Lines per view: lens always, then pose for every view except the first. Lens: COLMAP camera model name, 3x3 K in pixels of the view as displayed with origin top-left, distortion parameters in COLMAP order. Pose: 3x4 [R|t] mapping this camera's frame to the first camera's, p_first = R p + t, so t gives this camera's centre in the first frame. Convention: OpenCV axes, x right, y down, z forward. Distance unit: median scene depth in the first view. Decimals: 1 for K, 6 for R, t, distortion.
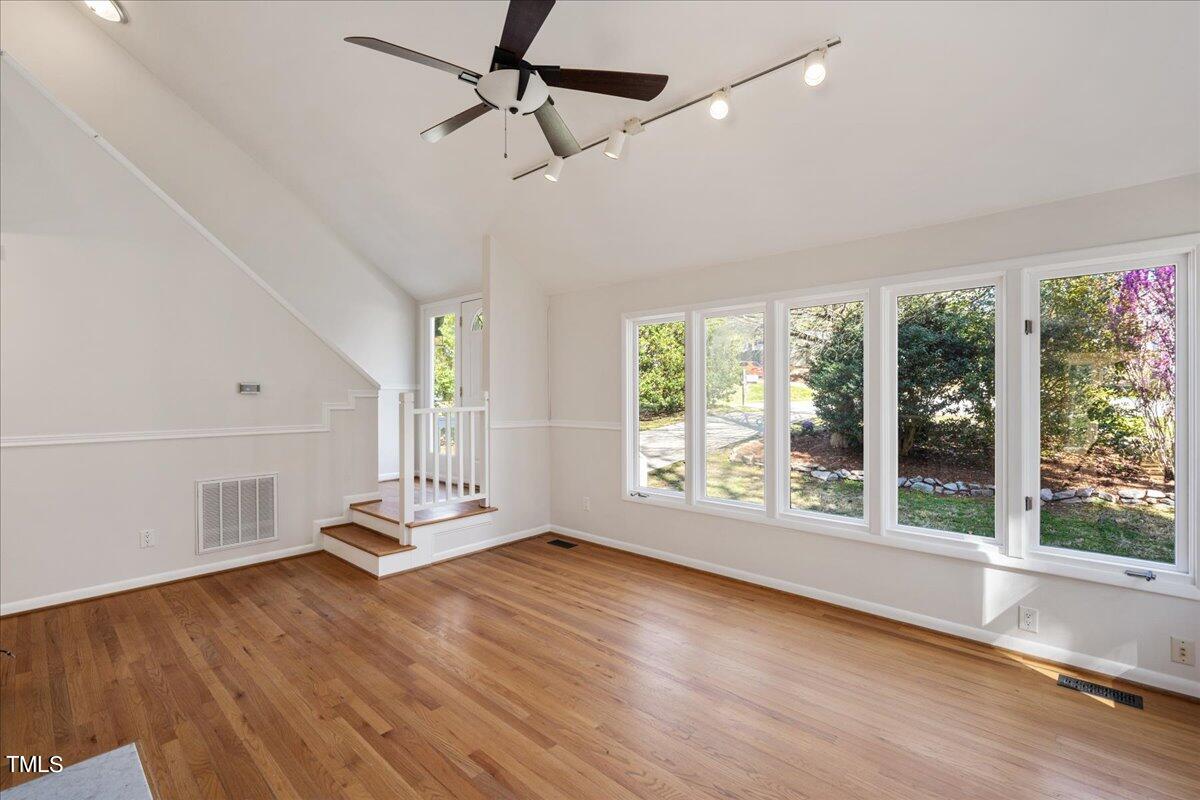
lens RADIAL K [[533.5, 0, 603.1], [0, 533.5, 399.2], [0, 0, 1]] dist [-0.000266, 0.000662]
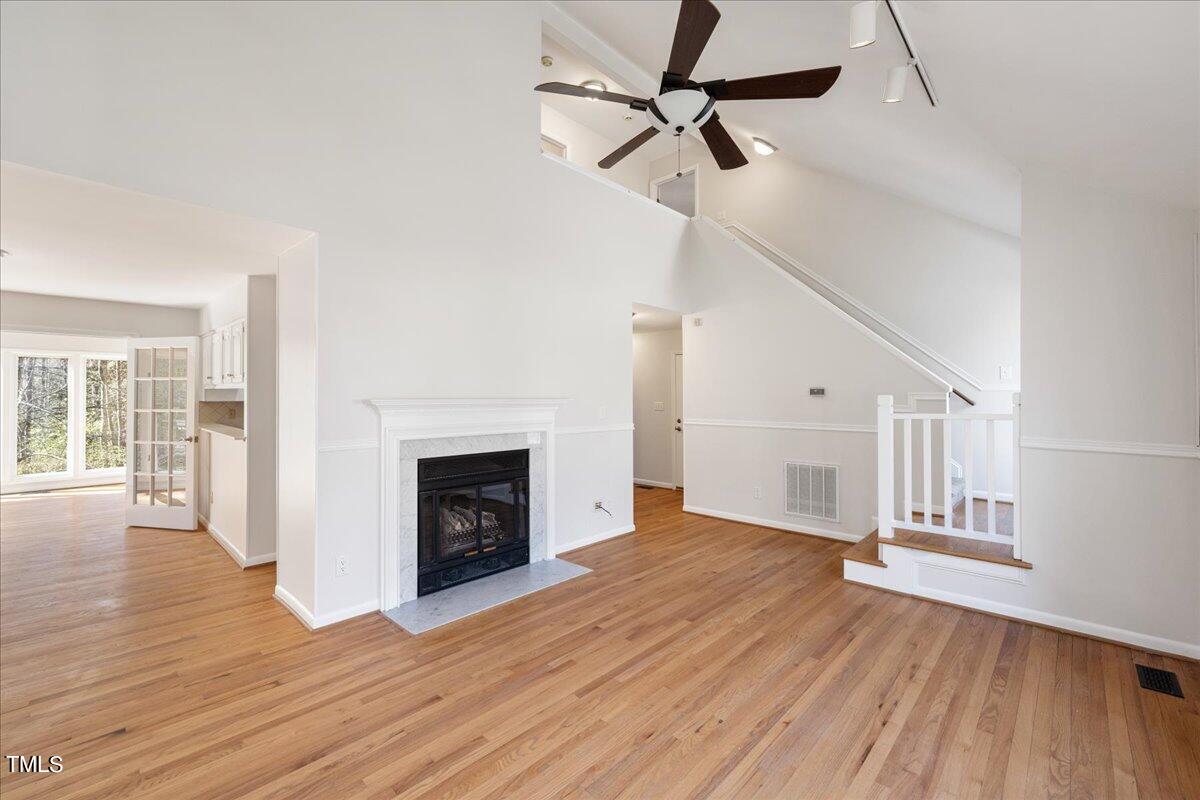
lens RADIAL K [[497.5, 0, 601.4], [0, 497.5, 389.6], [0, 0, 1]] dist [-0.001281, 0.000168]
pose [[-0.014188, -0.012949, -0.999815, 0.582054], [-0.011652, 0.999850, -0.012784, -0.005246], [0.999831, 0.011468, -0.014337, 0.614348]]
